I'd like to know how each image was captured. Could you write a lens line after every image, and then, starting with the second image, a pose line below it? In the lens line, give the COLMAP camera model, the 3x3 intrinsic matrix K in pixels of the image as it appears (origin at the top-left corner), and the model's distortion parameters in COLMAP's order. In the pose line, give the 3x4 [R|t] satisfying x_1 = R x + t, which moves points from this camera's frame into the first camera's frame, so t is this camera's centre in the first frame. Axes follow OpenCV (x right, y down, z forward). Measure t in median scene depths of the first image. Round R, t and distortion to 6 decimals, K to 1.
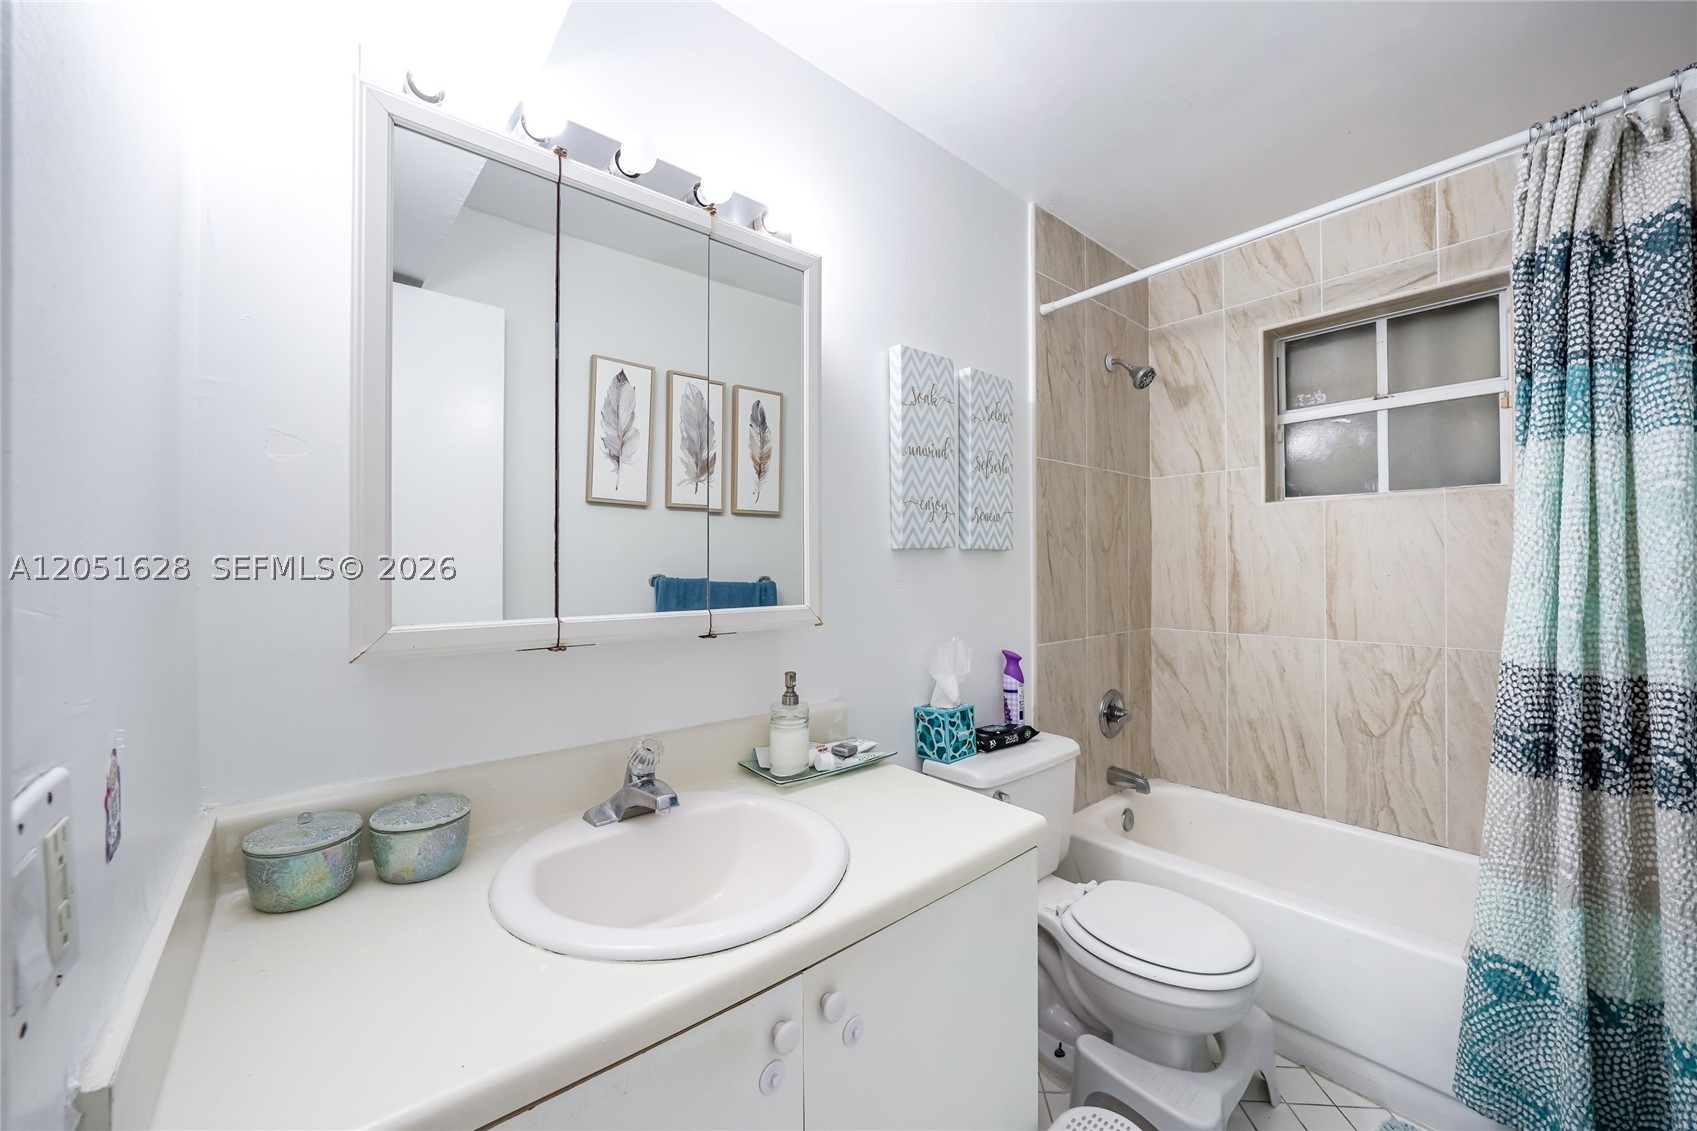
lens RADIAL K [[632.4, 0, 848.5], [0, 632.4, 565.5], [0, 0, 1]] dist [-0.001822, -0.000001]
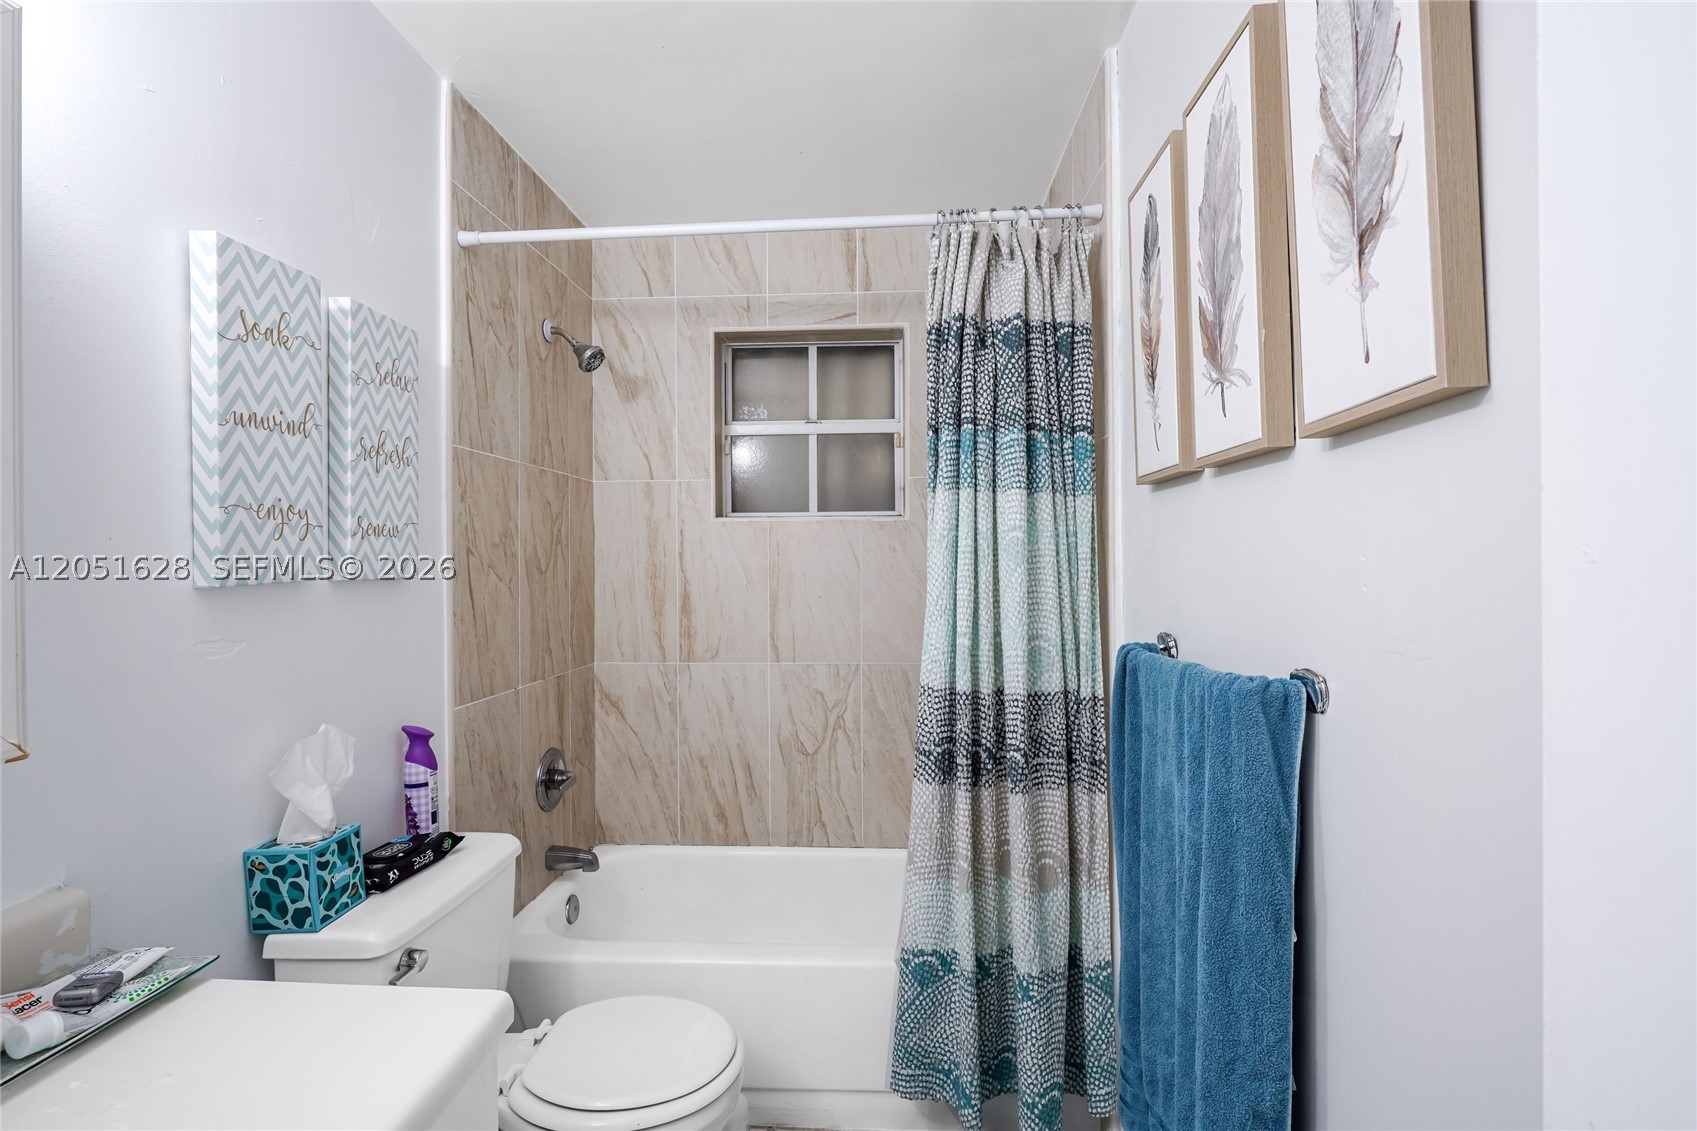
lens RADIAL K [[777.4, 0, 848.5], [0, 777.4, 565.5], [0, 0, 1]] dist [0.000079, -0.000777]
pose [[0.693215, -0.007670, 0.720690, -0.027459], [0.006924, 0.999968, 0.003983, -0.046017], [-0.720698, 0.002229, 0.693246, 0.101832]]
